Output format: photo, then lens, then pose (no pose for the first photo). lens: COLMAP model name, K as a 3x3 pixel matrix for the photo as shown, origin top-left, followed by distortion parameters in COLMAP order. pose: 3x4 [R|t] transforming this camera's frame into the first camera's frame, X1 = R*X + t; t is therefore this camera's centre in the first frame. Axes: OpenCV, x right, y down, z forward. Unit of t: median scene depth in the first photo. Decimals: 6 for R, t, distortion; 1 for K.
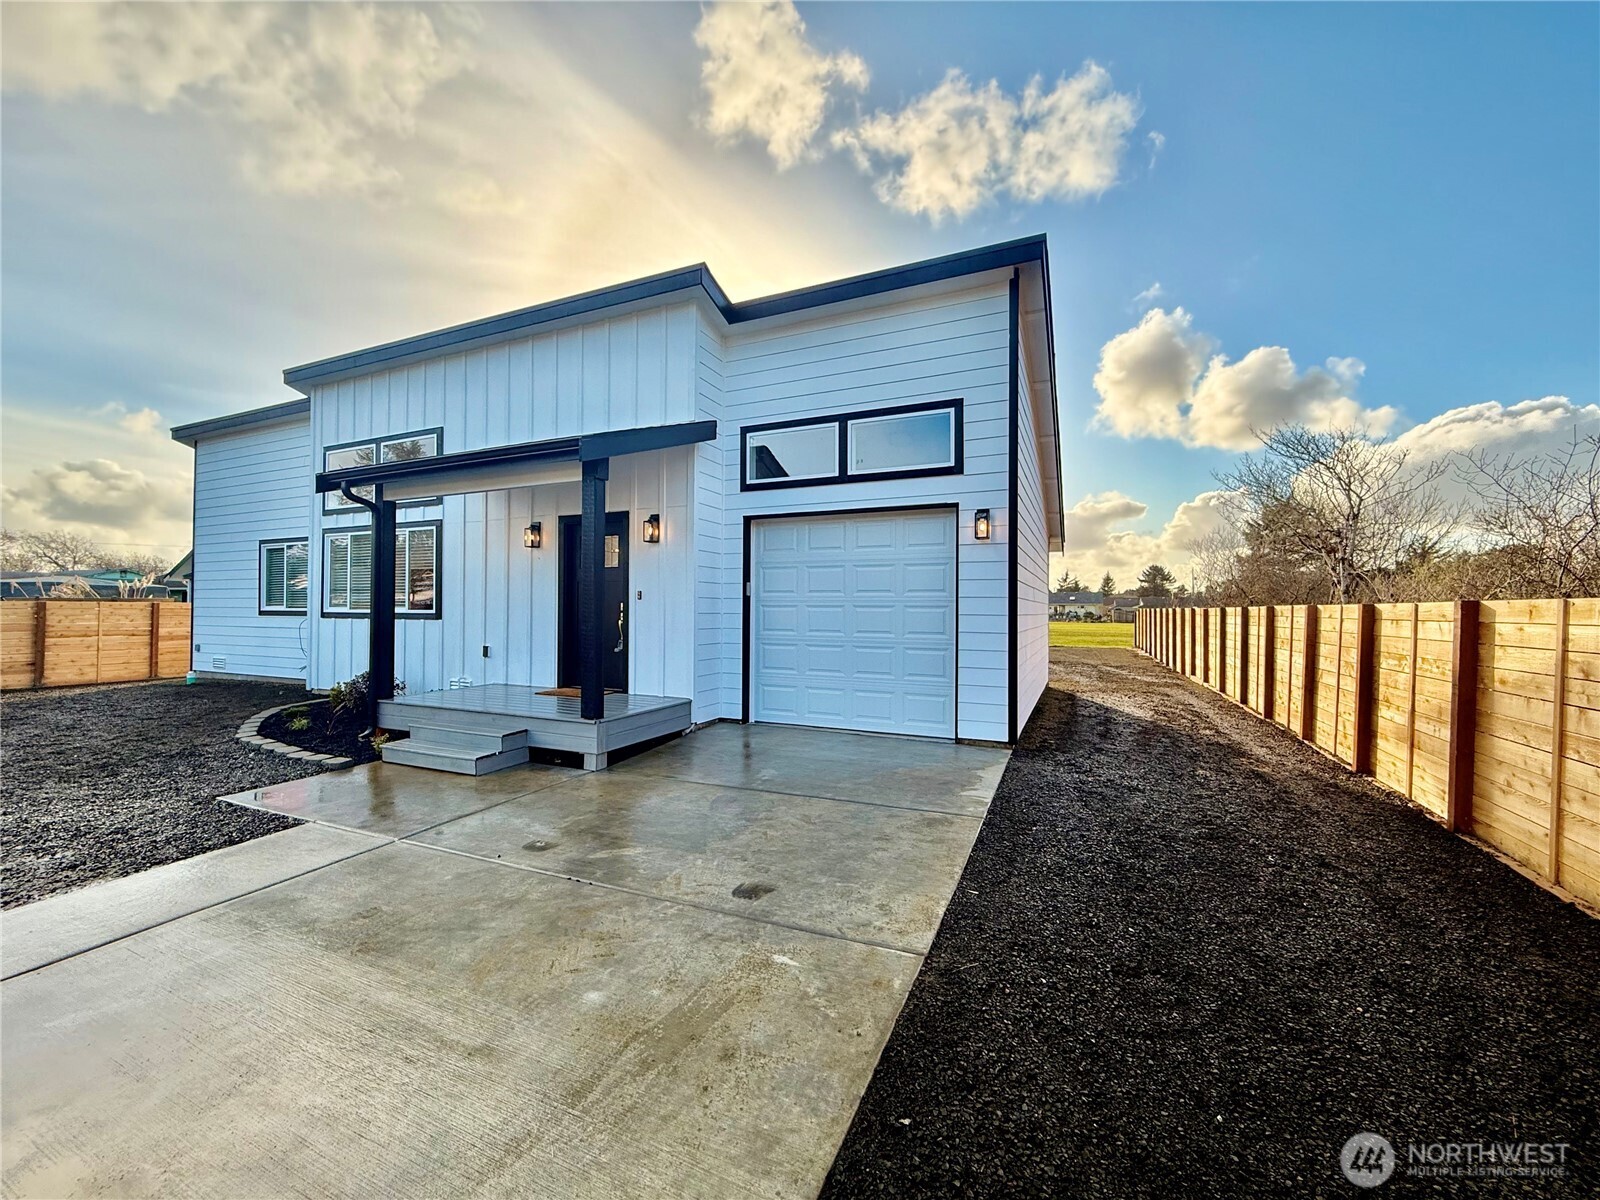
lens RADIAL K [[637.0, 0, 798.1], [0, 637.0, 598.9], [0, 0, 1]] dist [0.000447, 0.000018]
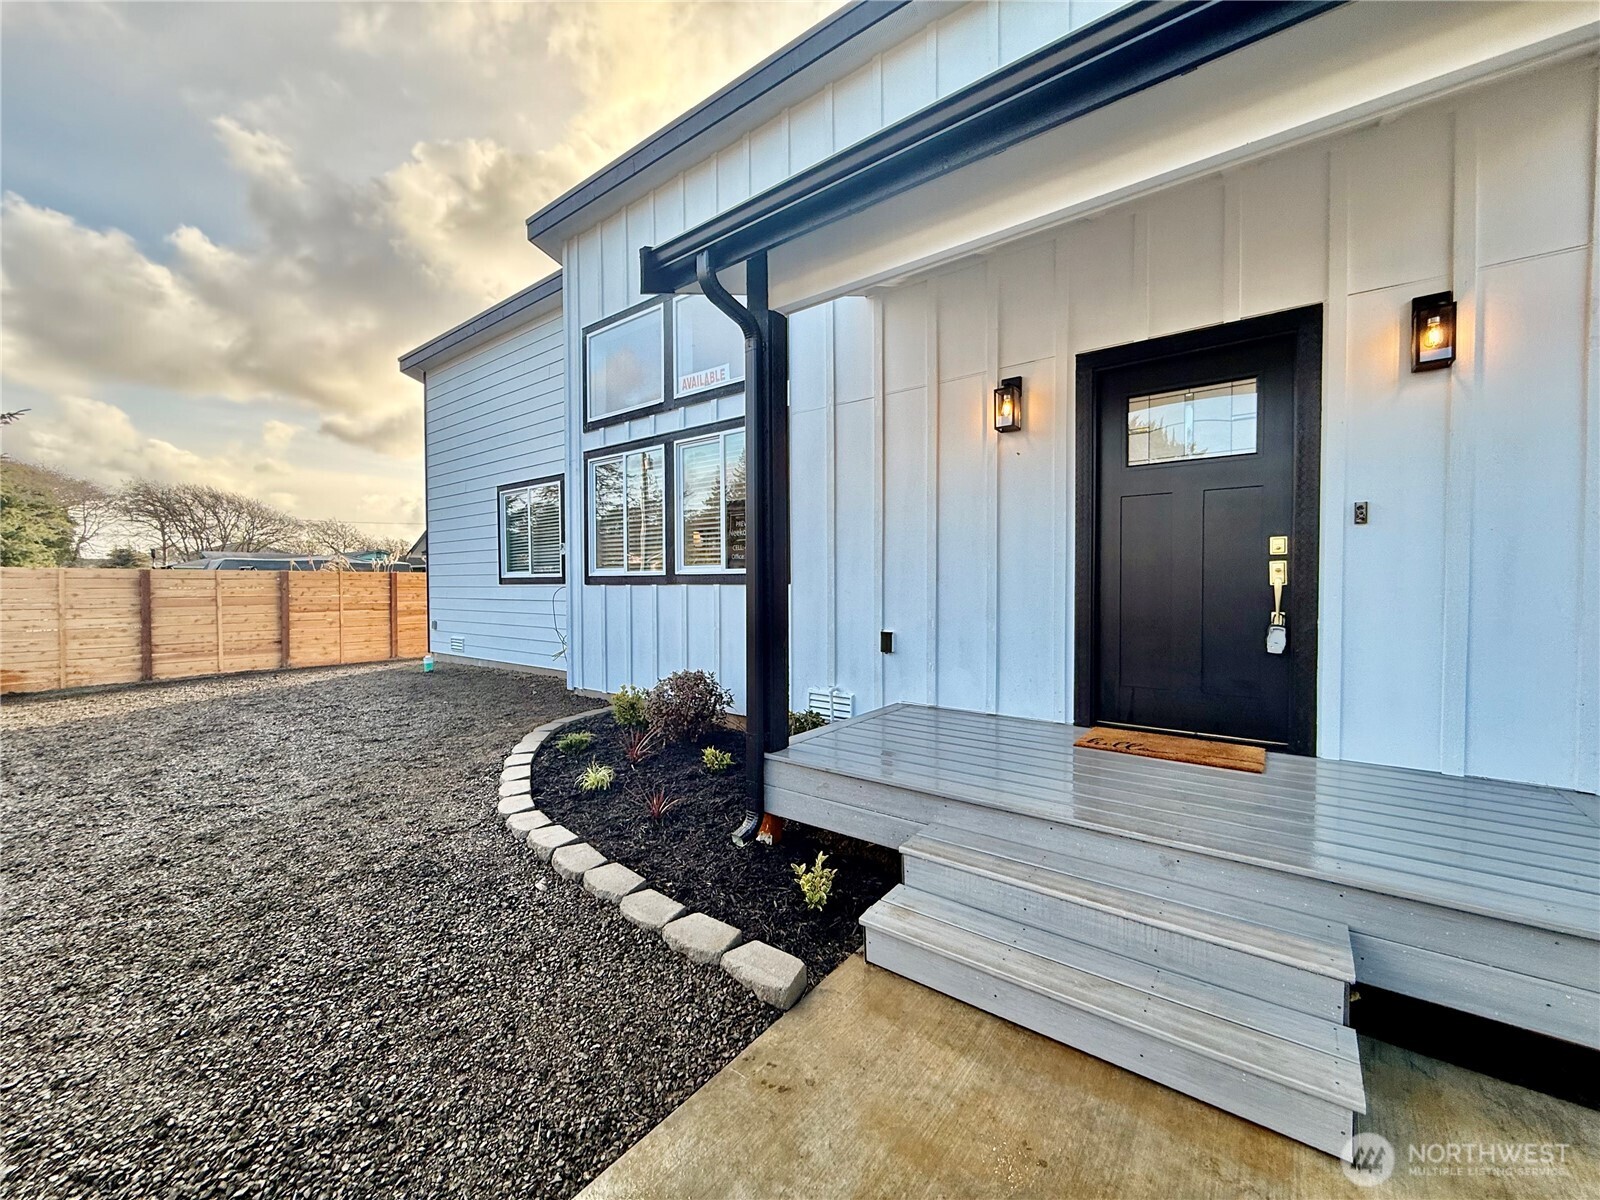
lens RADIAL K [[637.0, 0, 798.1], [0, 637.0, 598.9], [0, 0, 1]] dist [0.000447, 0.000018]
pose [[0.971743, -0.001520, -0.236035, -0.325304], [0.010574, 0.999256, 0.037099, 0.019040], [0.235803, -0.038547, 0.971036, 0.348955]]
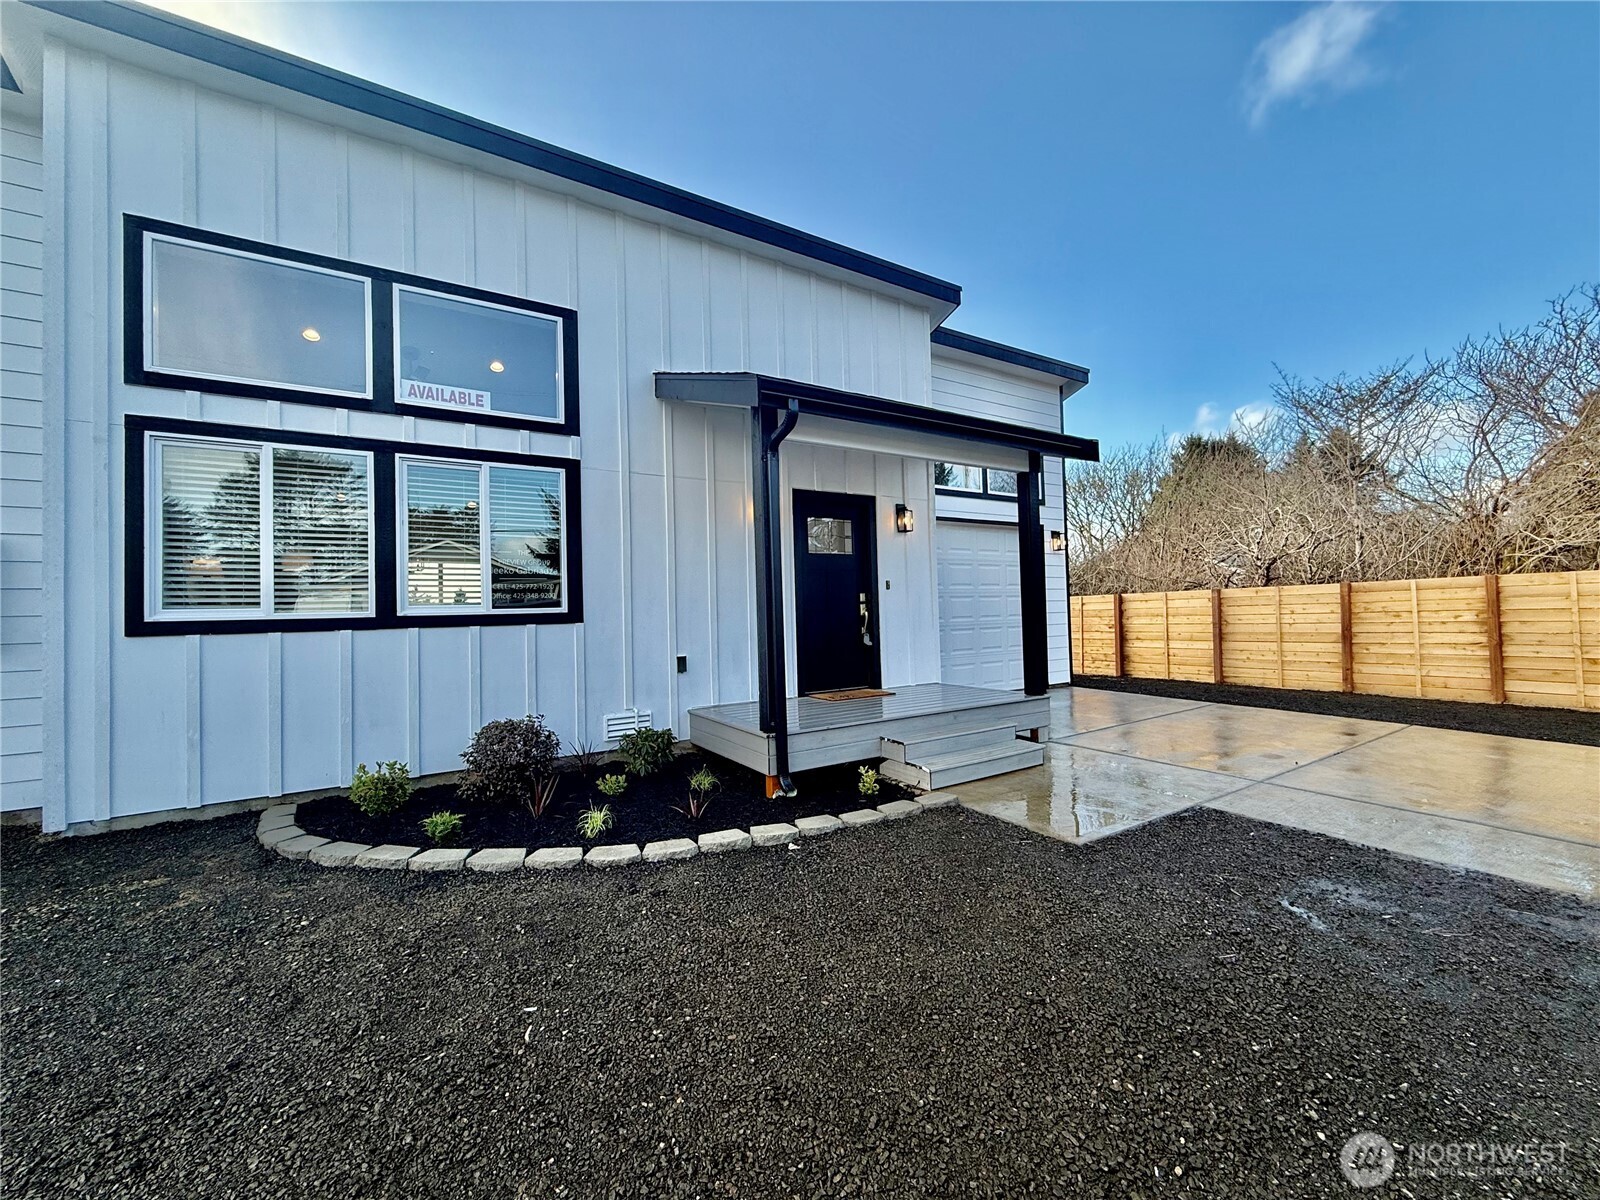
lens RADIAL K [[628.2, 0, 800.0], [0, 628.2, 600.0], [0, 0, 1]] dist [-0.002216, -0.000266]
pose [[0.557776, -0.000105, 0.829991, -0.735489], [0.021369, 0.999670, -0.014234, 0.018229], [-0.829716, 0.025675, 0.557595, 0.379097]]
